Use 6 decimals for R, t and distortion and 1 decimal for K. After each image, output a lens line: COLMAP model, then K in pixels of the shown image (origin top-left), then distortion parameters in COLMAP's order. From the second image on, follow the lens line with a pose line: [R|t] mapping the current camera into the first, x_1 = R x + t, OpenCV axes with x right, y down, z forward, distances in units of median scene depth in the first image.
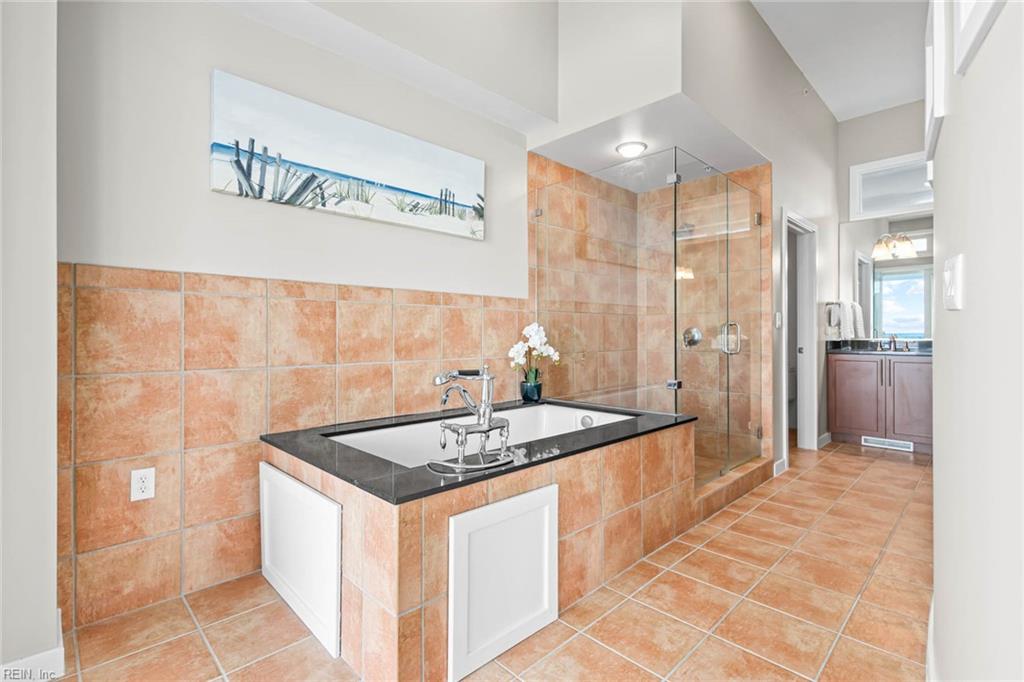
lens RADIAL K [[470.1, 0, 510.5], [0, 470.1, 336.4], [0, 0, 1]] dist [0.007588, 0.001285]
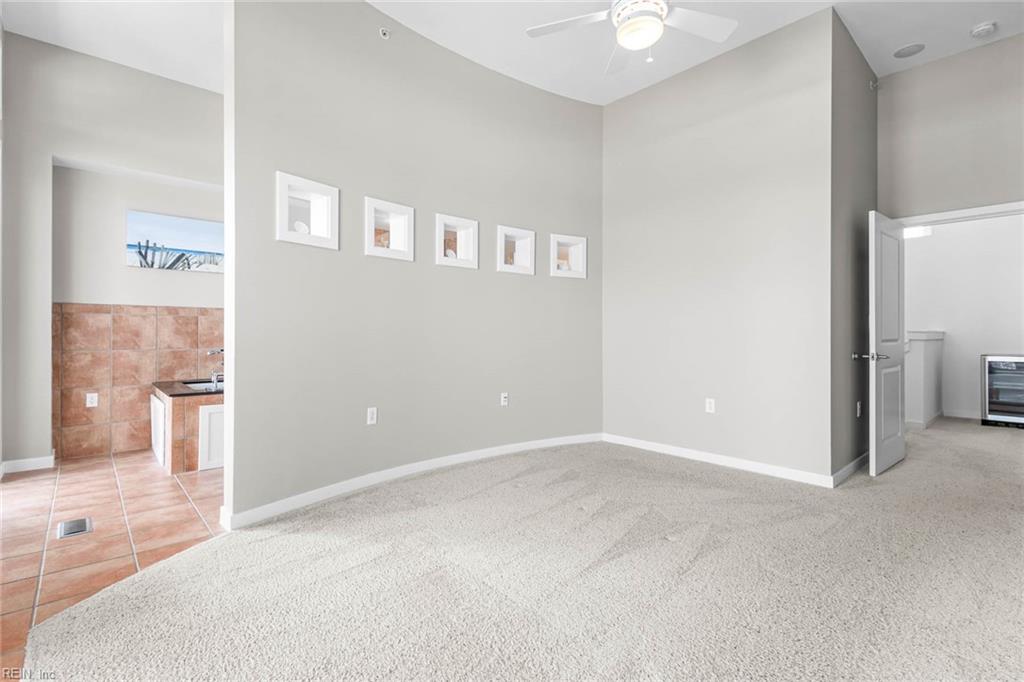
lens RADIAL K [[470.1, 0, 511.7], [0, 470.1, 334.0], [0, 0, 1]] dist [0.007588, 0.001285]
pose [[0.999149, 0.003585, -0.041090, 1.134832], [-0.003640, 0.999993, -0.001277, -0.004389], [0.041085, 0.001425, 0.999155, -1.011517]]
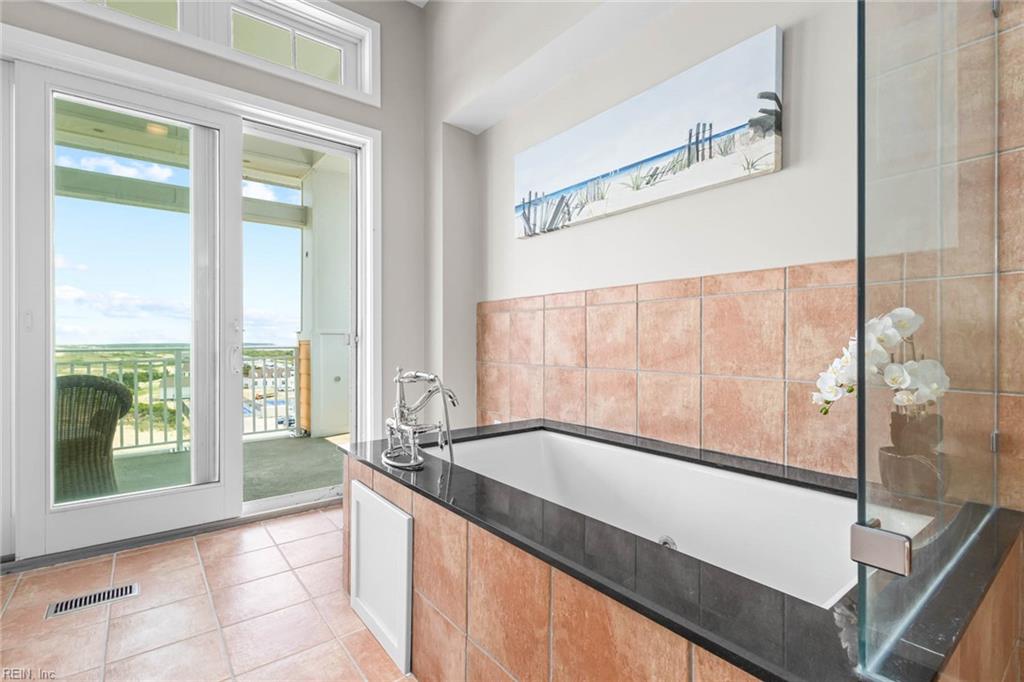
lens RADIAL K [[470.1, 0, 511.6], [0, 470.1, 347.9], [0, 0, 1]] dist [0.007588, 0.001285]
pose [[-0.102146, 0.009569, -0.994723, 0.757478], [-0.007549, 0.999917, 0.010394, 0.006257], [0.994741, 0.008570, -0.102066, 1.065860]]
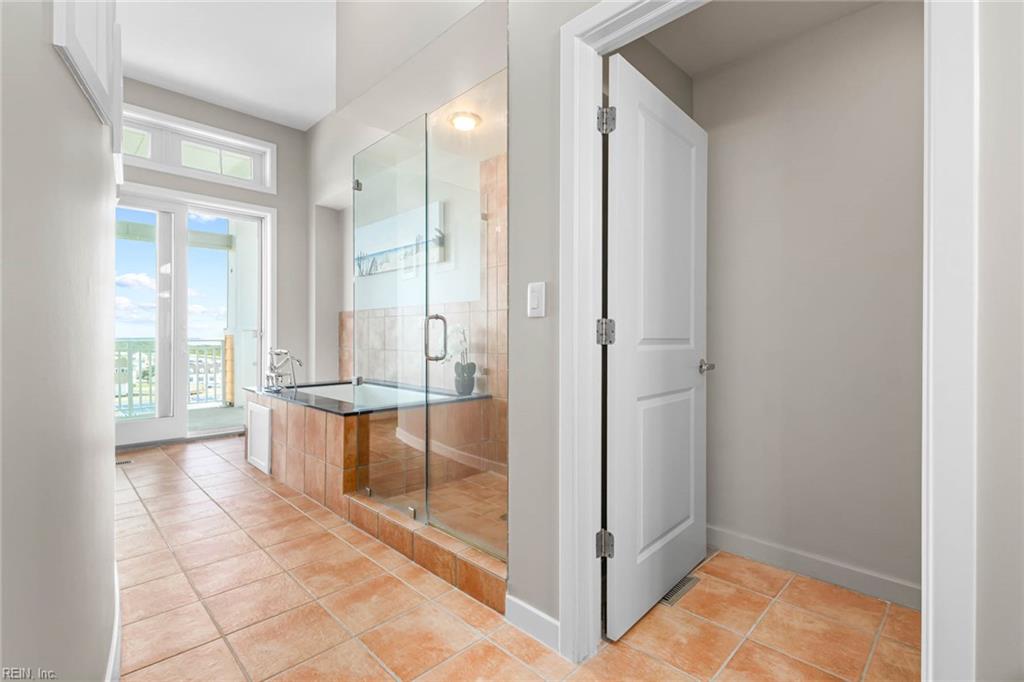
lens RADIAL K [[470.1, 0, 511.2], [0, 470.1, 337.2], [0, 0, 1]] dist [0.007588, 0.001285]
pose [[0.012742, -0.003384, -0.999913, 1.780833], [-0.007088, 0.999969, -0.003474, 0.013230], [0.999894, 0.007132, 0.012717, 1.690916]]
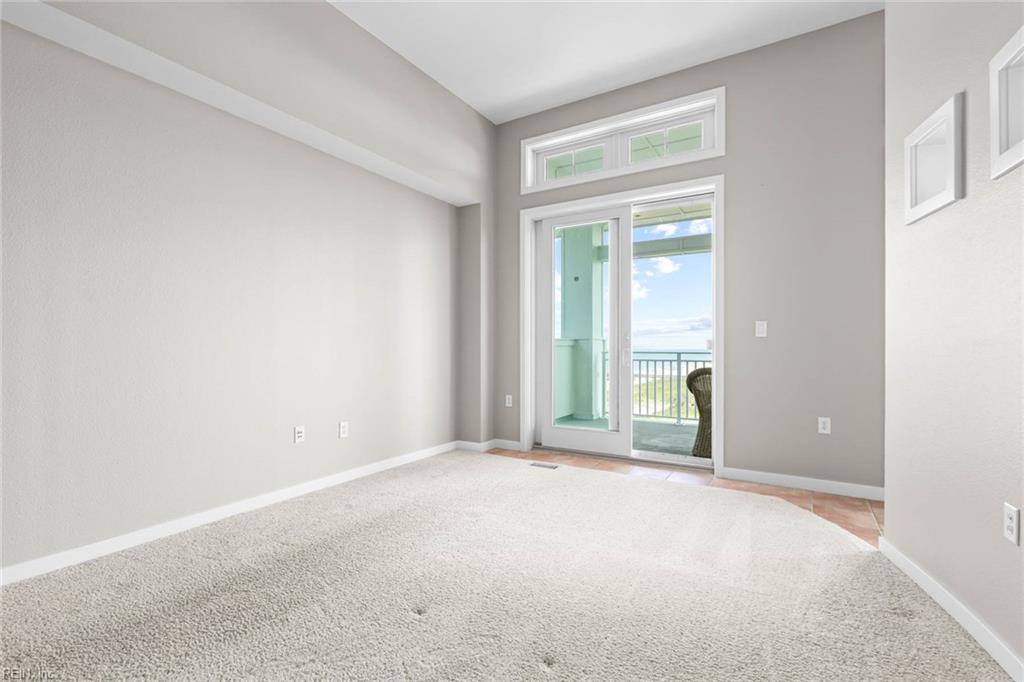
lens RADIAL K [[470.1, 0, 516.1], [0, 470.1, 347.7], [0, 0, 1]] dist [0.007588, 0.001285]
pose [[-0.964108, -0.004250, -0.265476, 0.571616], [-0.005706, 0.999973, 0.004713, 0.006960], [0.265449, 0.006058, -0.964106, 2.030617]]
